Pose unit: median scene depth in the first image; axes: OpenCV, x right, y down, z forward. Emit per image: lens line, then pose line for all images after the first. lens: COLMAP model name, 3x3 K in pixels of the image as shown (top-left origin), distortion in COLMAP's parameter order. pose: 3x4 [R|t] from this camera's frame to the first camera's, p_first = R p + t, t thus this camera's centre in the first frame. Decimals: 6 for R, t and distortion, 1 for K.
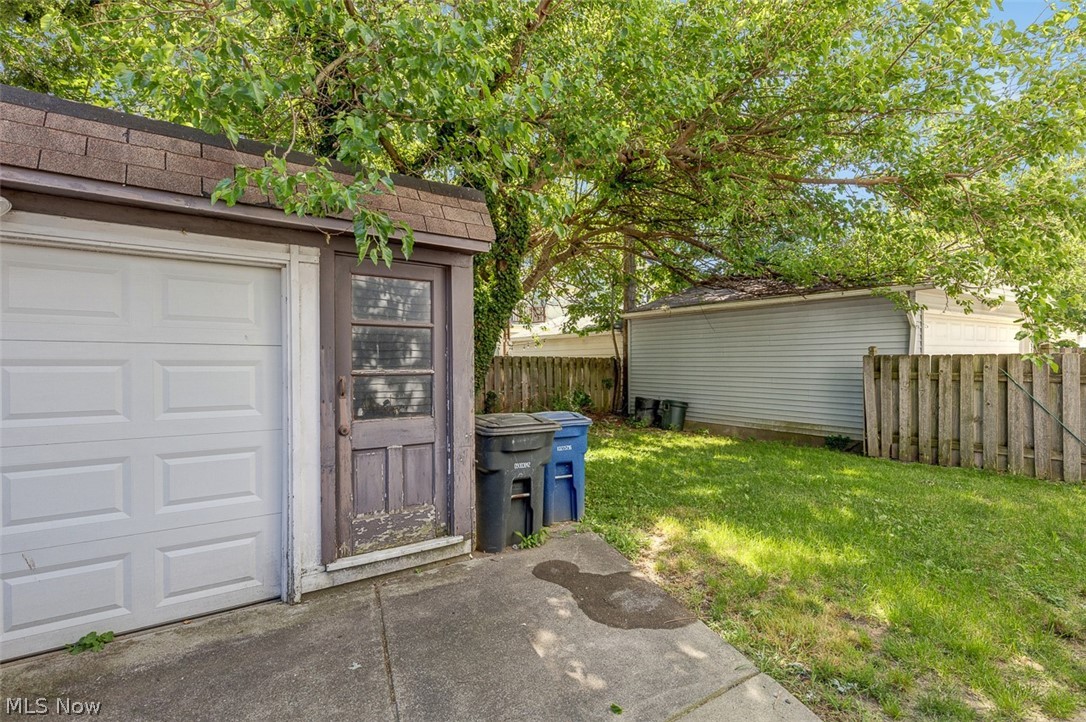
lens RADIAL K [[495.3, 0, 562.6], [0, 495.3, 364.2], [0, 0, 1]] dist [0.012711, -0.002342]
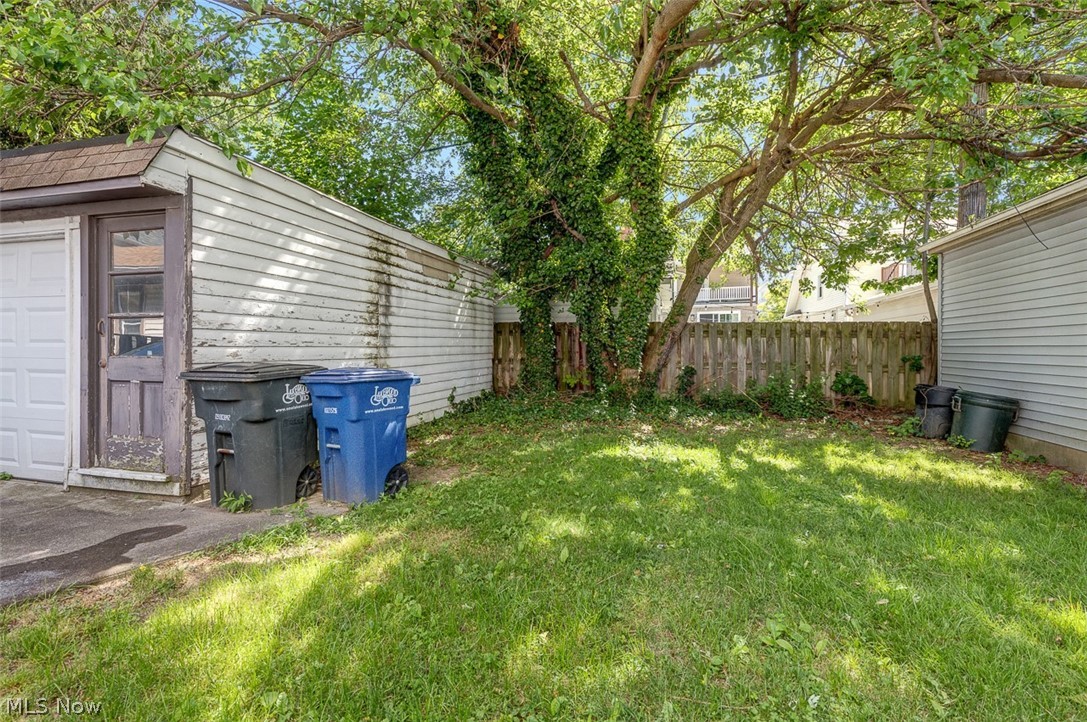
lens RADIAL K [[495.7, 0, 542.4], [0, 495.7, 352.5], [0, 0, 1]] dist [0.012711, -0.002342]
pose [[0.632877, 0.010153, -0.774186, 1.103393], [-0.004351, 0.999945, 0.009557, 0.085170], [0.774240, -0.002680, 0.632887, 0.987149]]
